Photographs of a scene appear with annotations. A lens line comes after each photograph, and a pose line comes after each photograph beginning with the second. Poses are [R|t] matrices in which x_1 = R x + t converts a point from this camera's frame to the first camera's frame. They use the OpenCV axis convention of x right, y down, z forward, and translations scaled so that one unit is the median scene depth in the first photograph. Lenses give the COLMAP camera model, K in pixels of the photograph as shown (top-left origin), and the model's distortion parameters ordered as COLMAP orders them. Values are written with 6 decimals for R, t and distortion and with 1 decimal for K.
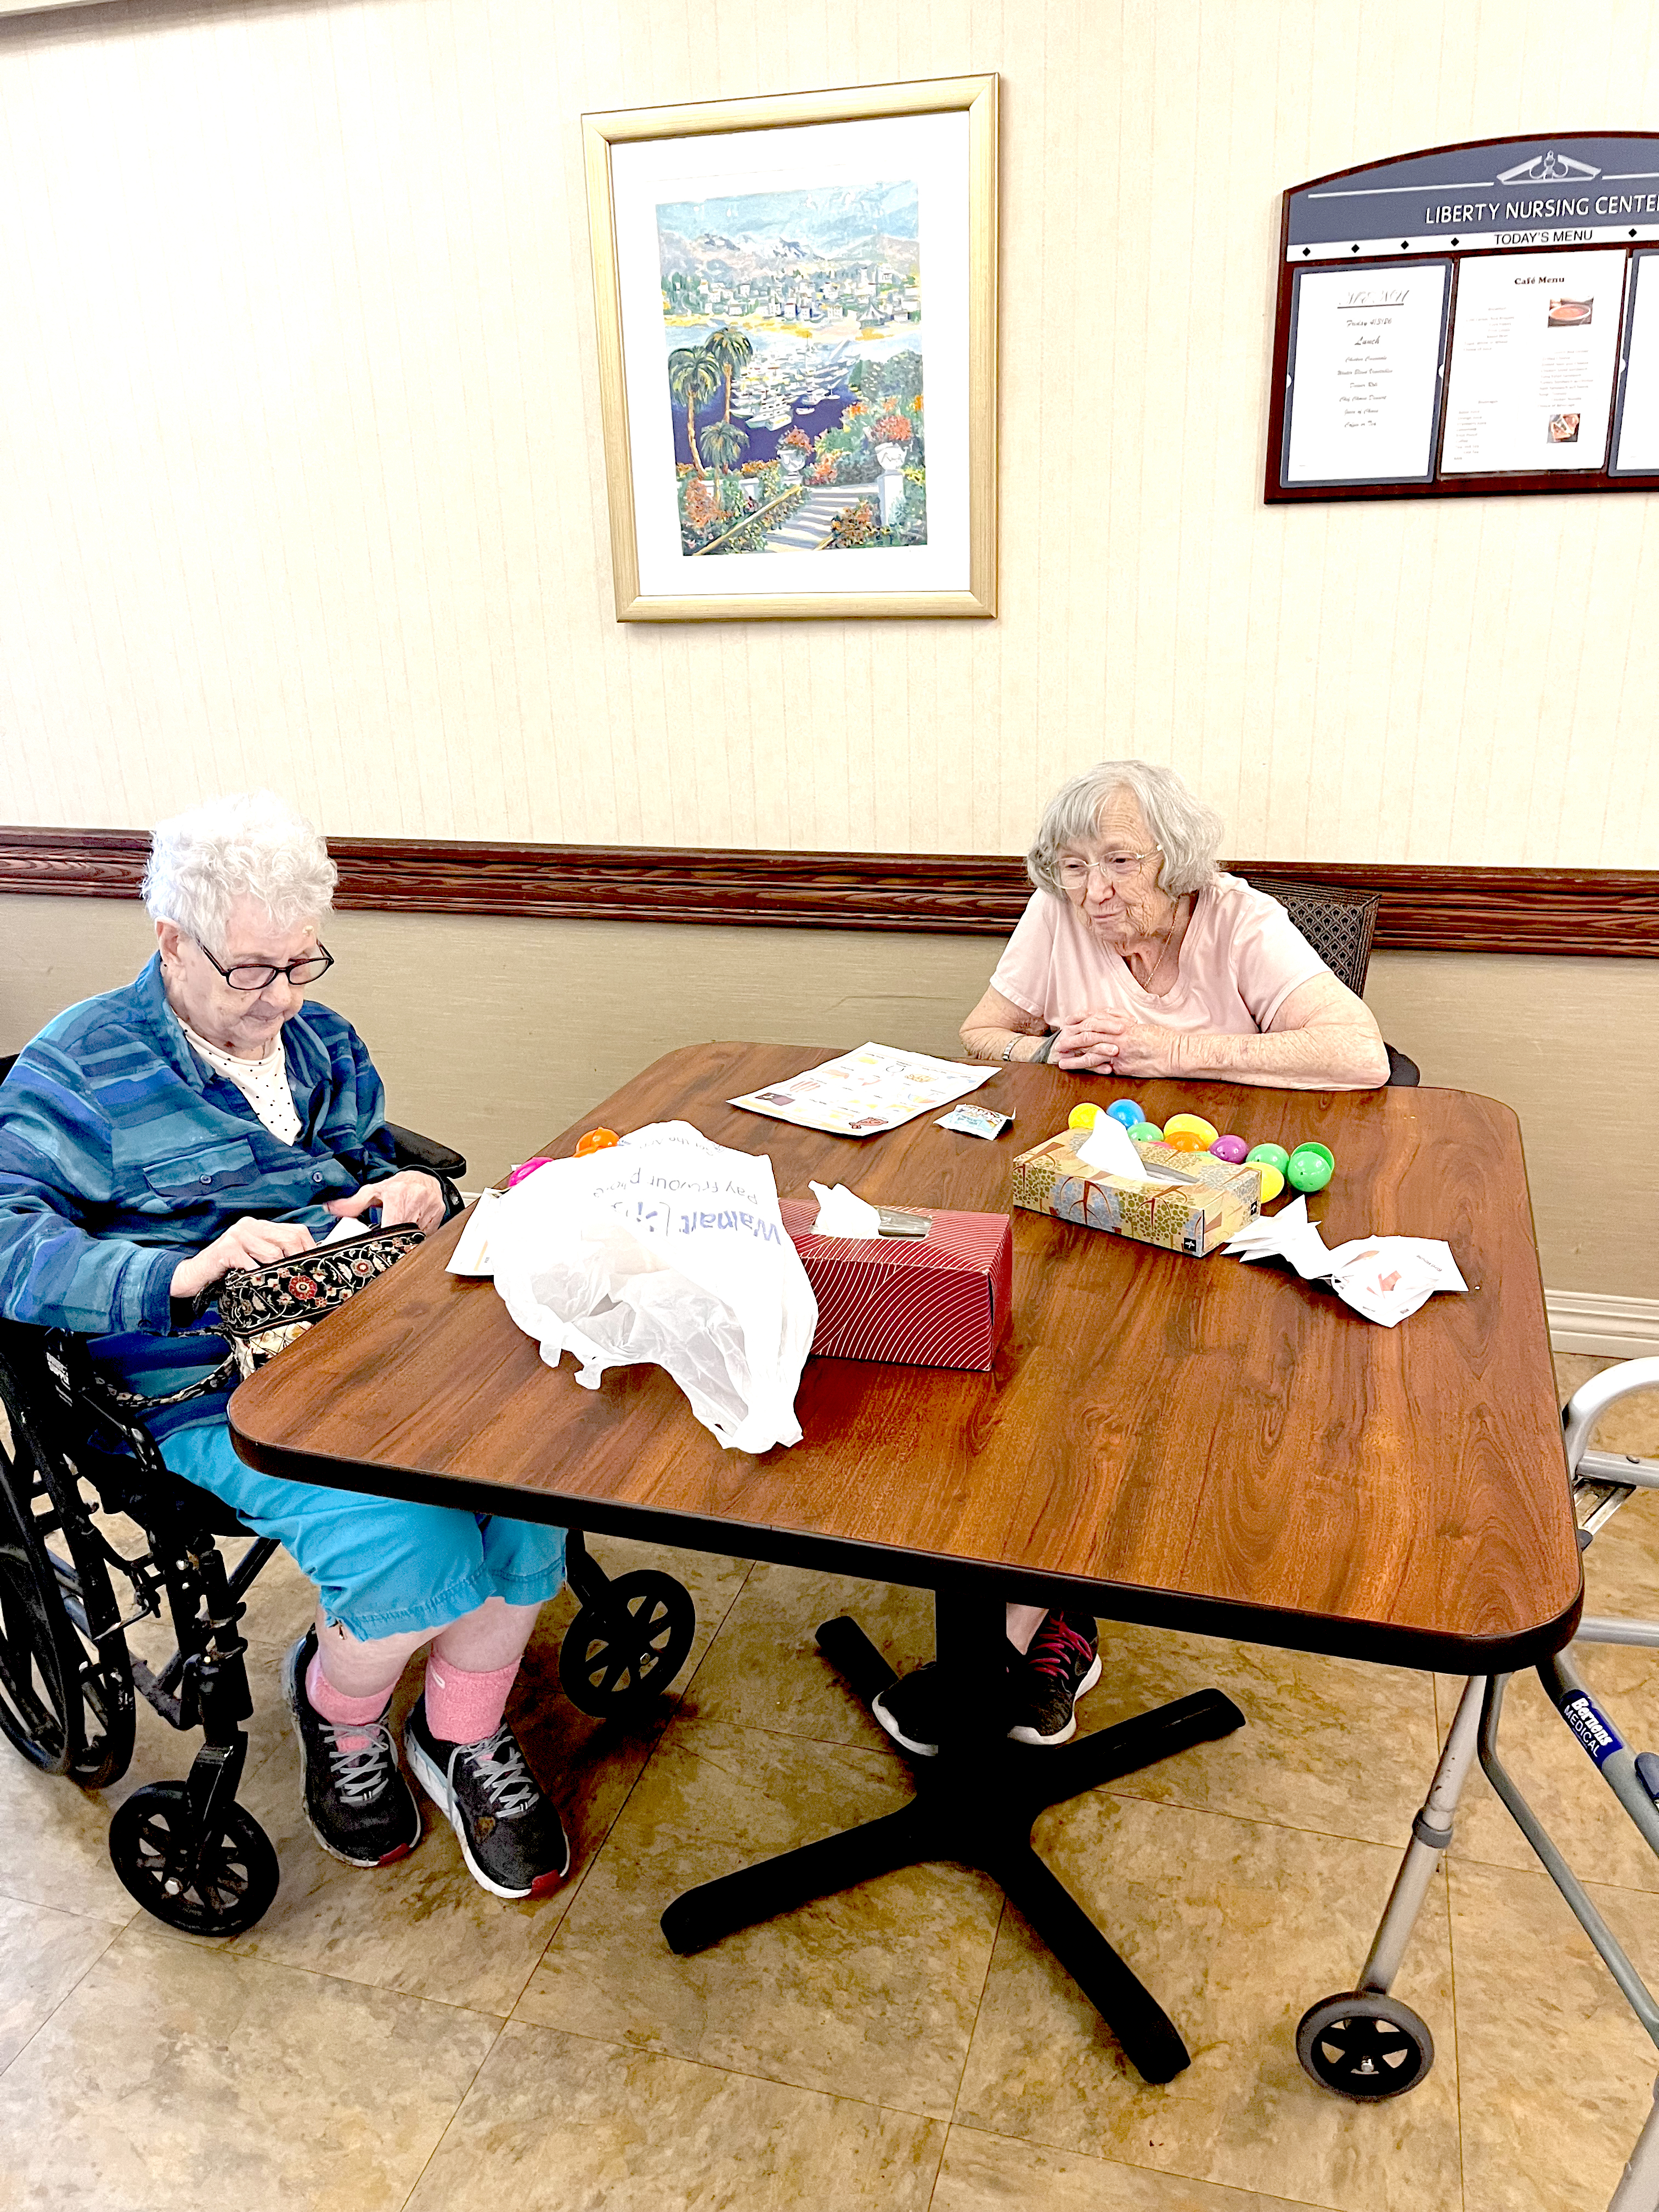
lens RADIAL K [[1702.4, 0, 828.7], [0, 1702.4, 1104.5], [0, 0, 1]] dist [0.004227, -0.015831]
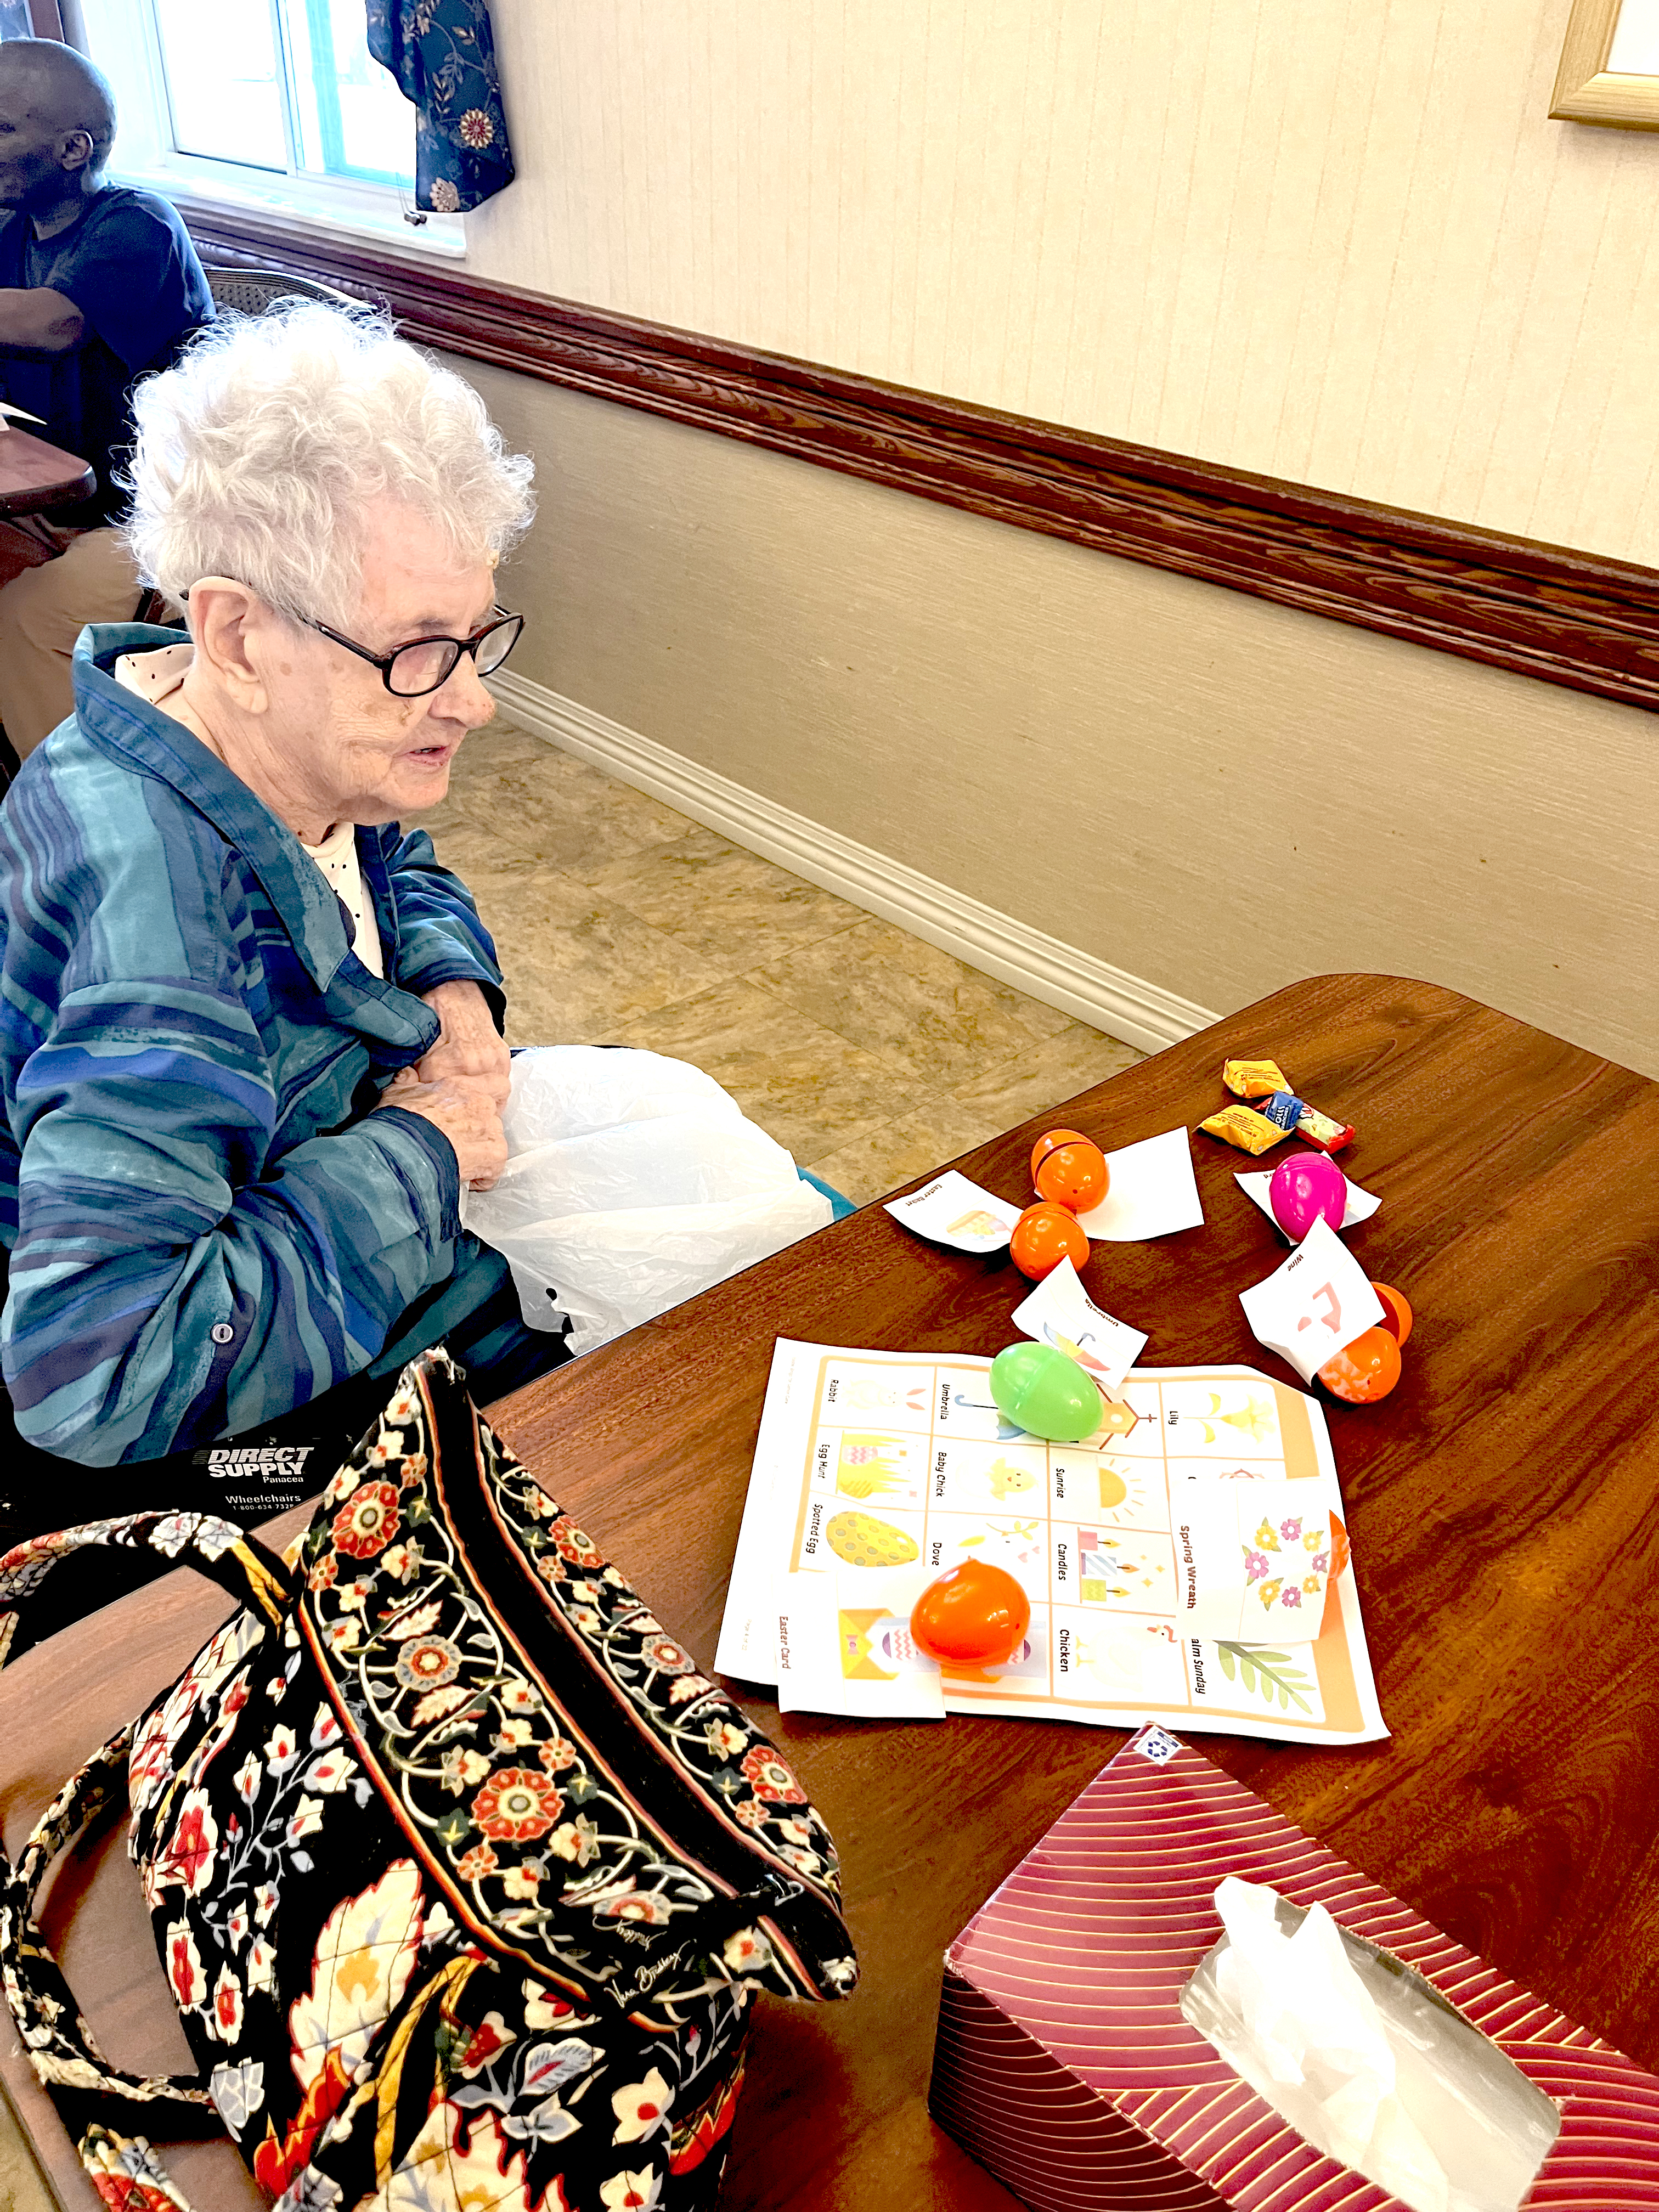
lens RADIAL K [[1702.4, 0, 838.3], [0, 1702.4, 1108.0], [0, 0, 1]] dist [0.004227, -0.015831]
pose [[0.863774, 0.332063, -0.378984, -0.004261], [-0.237490, 0.931645, 0.275019, -0.070714], [0.444402, -0.147549, 0.883593, 0.325365]]
